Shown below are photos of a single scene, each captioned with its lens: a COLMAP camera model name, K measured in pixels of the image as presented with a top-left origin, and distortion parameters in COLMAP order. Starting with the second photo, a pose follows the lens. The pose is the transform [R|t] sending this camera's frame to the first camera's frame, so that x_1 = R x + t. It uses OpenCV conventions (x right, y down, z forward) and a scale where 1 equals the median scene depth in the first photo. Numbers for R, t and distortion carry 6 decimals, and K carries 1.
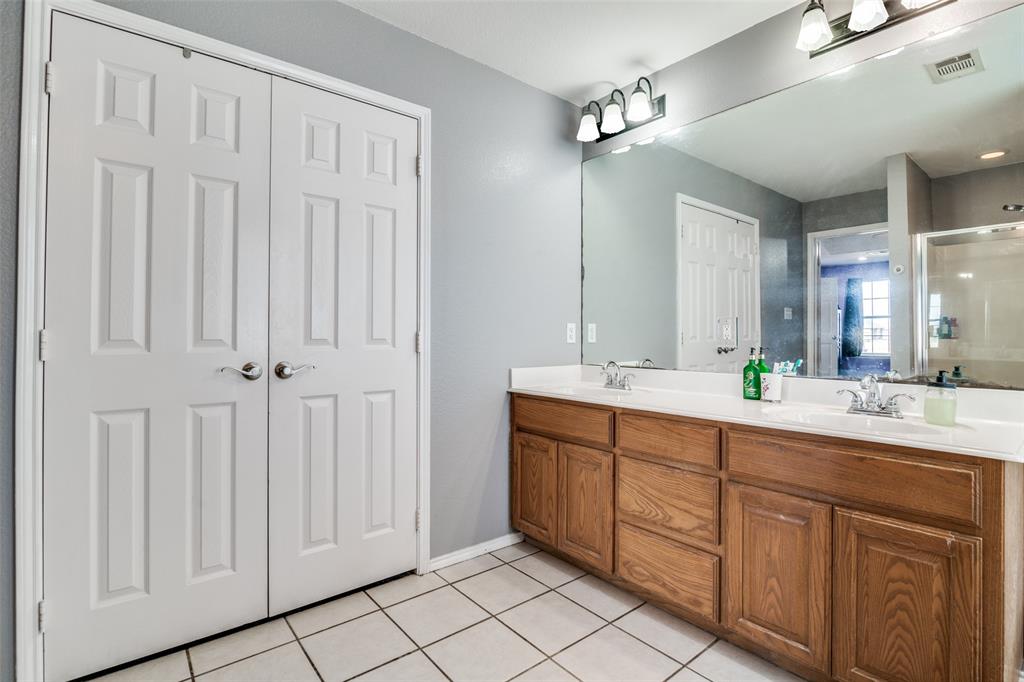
lens RADIAL K [[477.1, 0, 513.5], [0, 477.1, 338.8], [0, 0, 1]] dist [-0.019525, 0.000146]
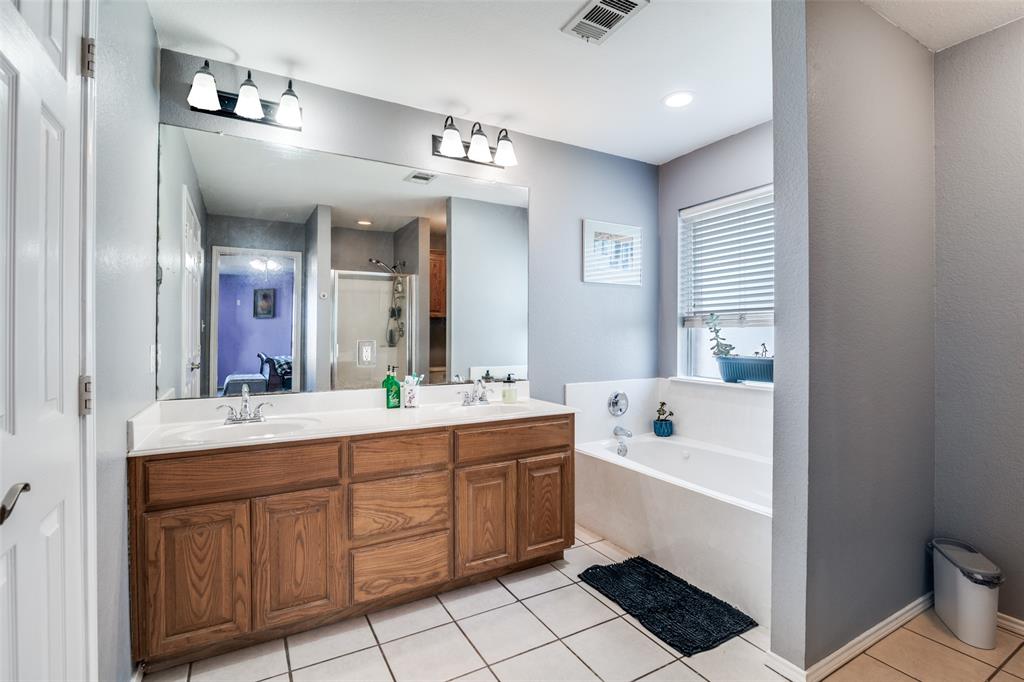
lens RADIAL K [[477.1, 0, 513.5], [0, 477.1, 338.8], [0, 0, 1]] dist [-0.019525, 0.000146]
pose [[0.175462, -0.008819, 0.984447, -0.701640], [0.005636, 0.999952, 0.007954, -0.064802], [-0.984470, 0.004152, 0.175503, 0.499998]]
